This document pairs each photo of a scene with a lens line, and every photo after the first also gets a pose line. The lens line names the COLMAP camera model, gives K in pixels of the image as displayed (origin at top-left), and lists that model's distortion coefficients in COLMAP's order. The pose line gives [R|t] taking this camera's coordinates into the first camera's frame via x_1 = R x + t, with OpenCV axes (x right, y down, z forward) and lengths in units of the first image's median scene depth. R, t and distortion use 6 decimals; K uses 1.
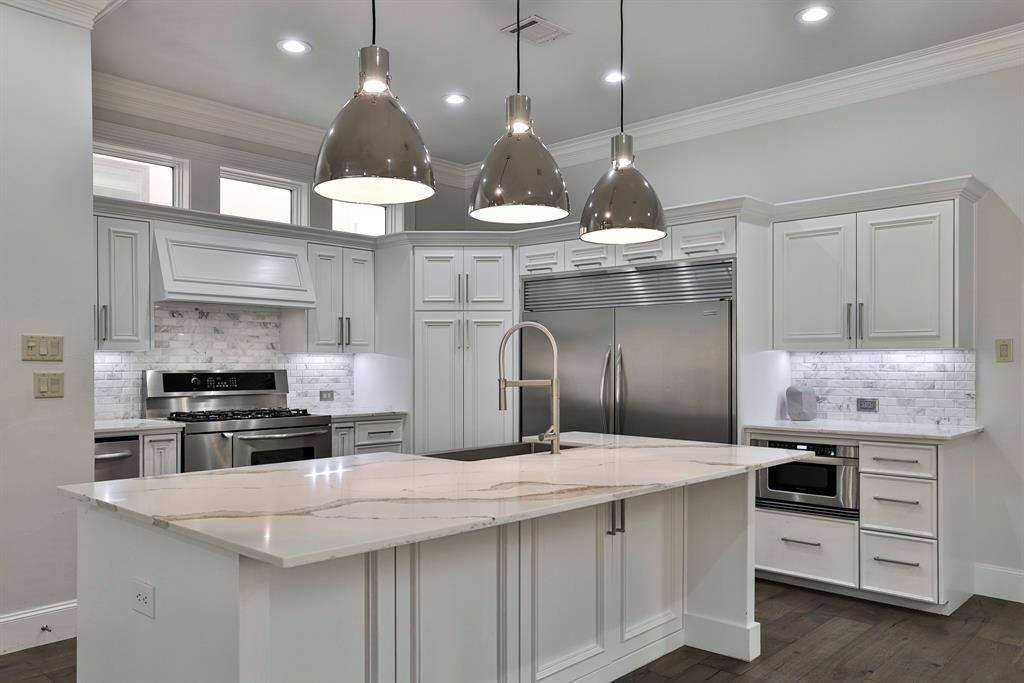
lens RADIAL K [[778.7, 0, 496.9], [0, 778.7, 364.5], [0, 0, 1]] dist [0.002664, -0.003144]
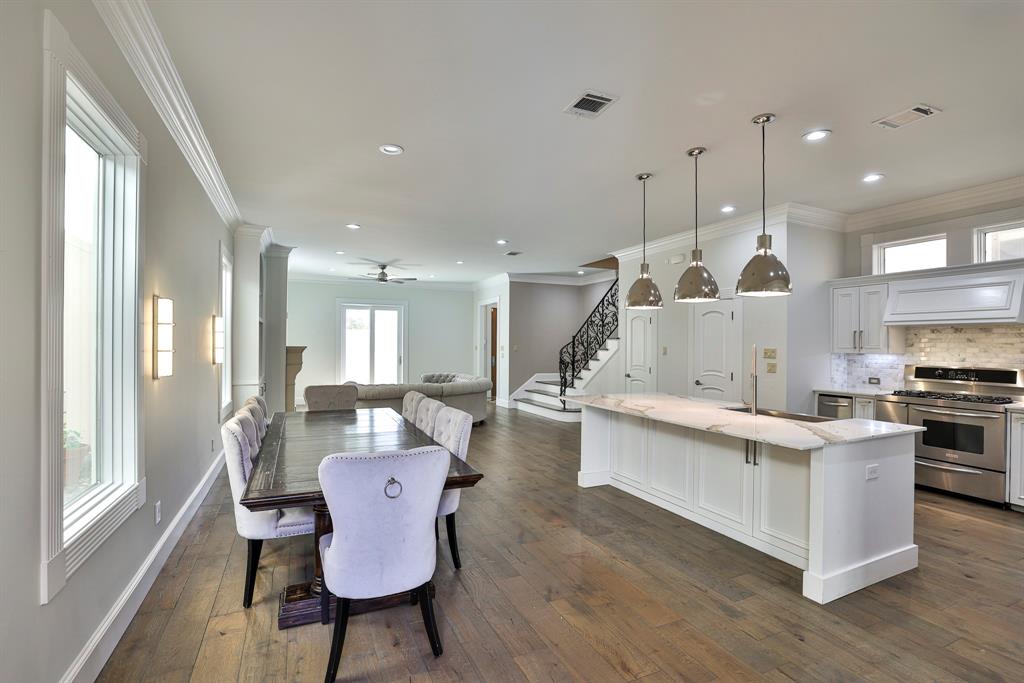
lens RADIAL K [[471.2, 0, 506.6], [0, 471.2, 344.0], [0, 0, 1]] dist [-0.049401, 0.018453]
pose [[-0.372719, -0.001732, -0.927943, 0.790313], [-0.008140, 0.999966, 0.001403, -0.031061], [0.927908, 0.008077, -0.372721, 0.515437]]
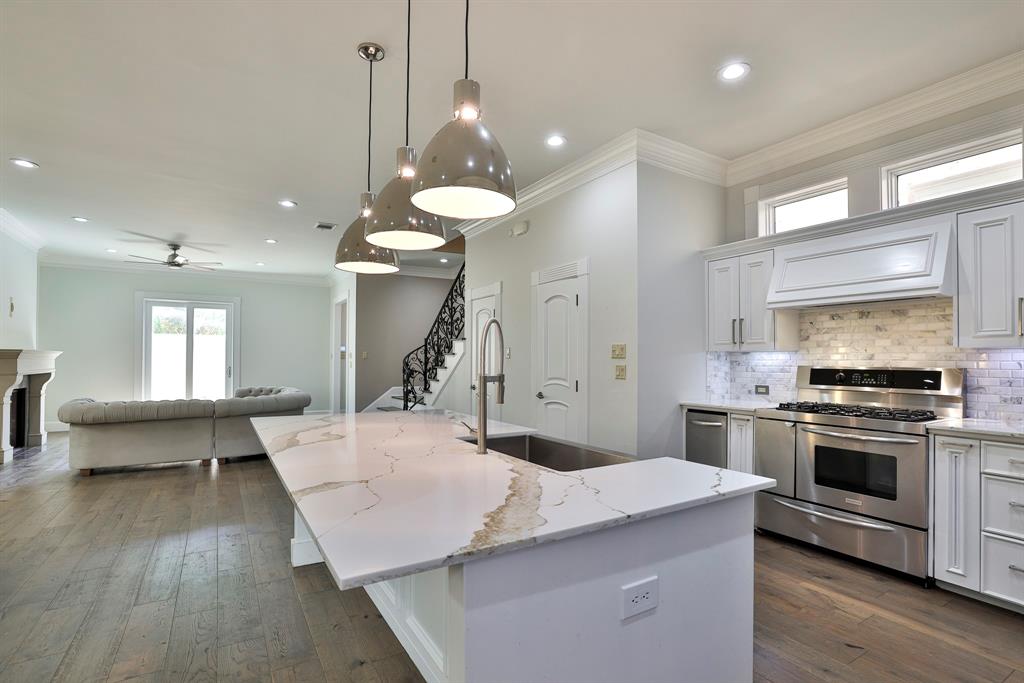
lens RADIAL K [[492.3, 0, 506.4], [0, 492.3, 354.3], [0, 0, 1]] dist [-0.051911, 0.025537]
pose [[-0.265292, -0.010693, -0.964109, 0.387305], [-0.005636, 0.999939, -0.009540, -0.000809], [0.964152, 0.002903, -0.265336, 0.708837]]
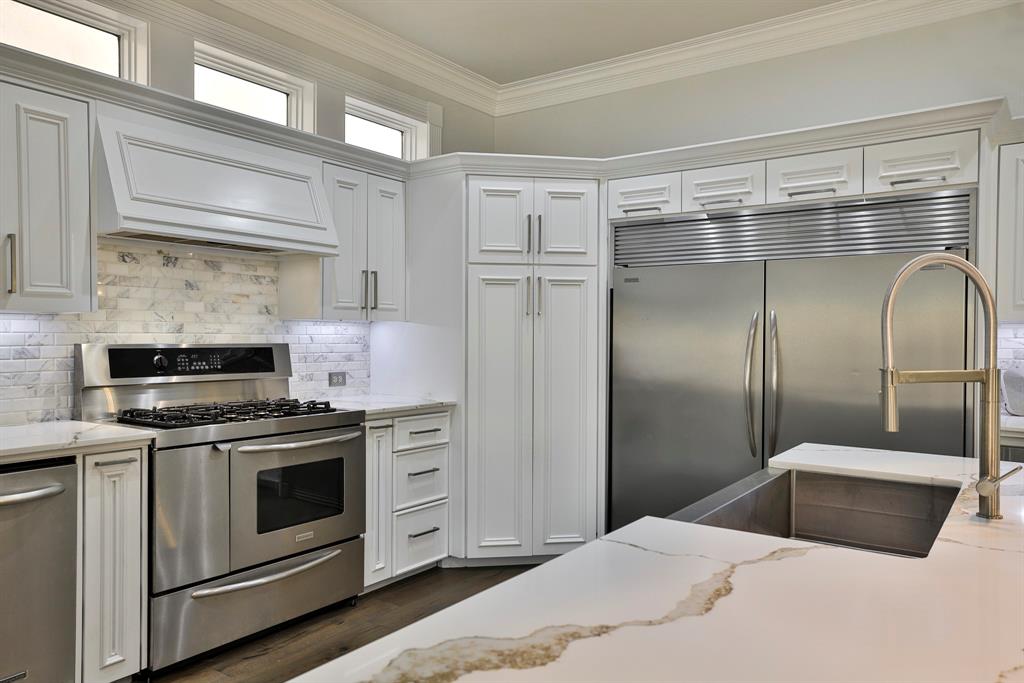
lens RADIAL K [[727.6, 0, 498.6], [0, 727.6, 346.6], [0, 0, 1]] dist [0.005244, 0.009734]
pose [[0.991223, 0.003774, 0.132144, -0.181054], [-0.005508, 0.999903, 0.012756, 0.000203], [-0.132083, -0.013372, 0.991148, 0.346055]]
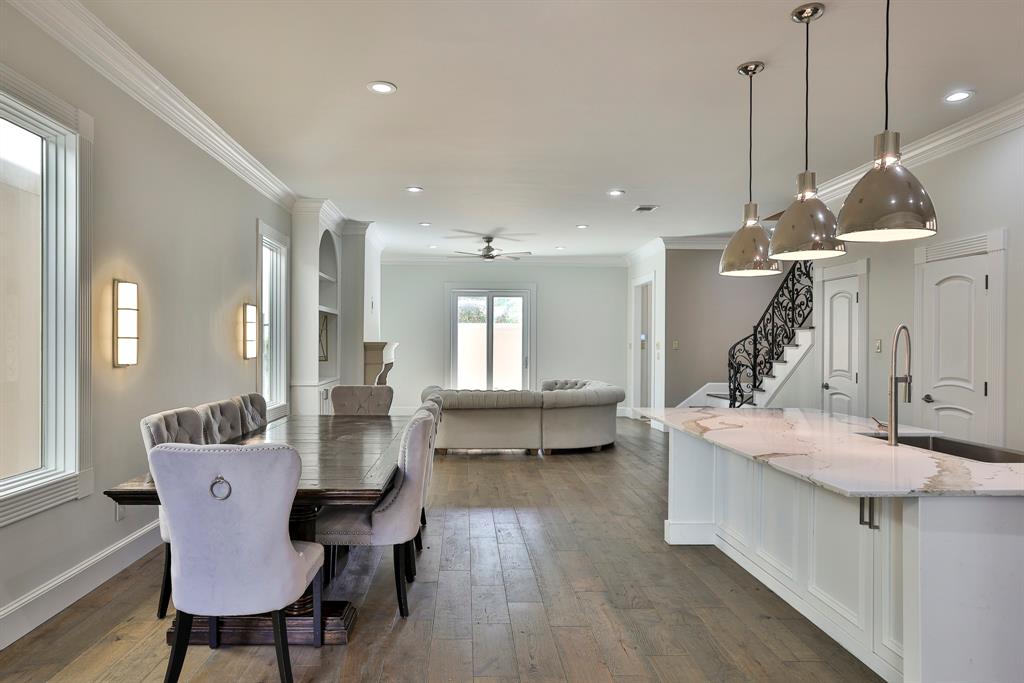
lens RADIAL K [[643.2, 0, 480.7], [0, 643.2, 346.2], [0, 0, 1]] dist [-0.033380, 0.033092]
pose [[-0.702444, -0.000239, -0.711739, 0.662495], [-0.005075, 0.999976, 0.004673, -0.014631], [0.711720, 0.006895, -0.702429, 0.724336]]
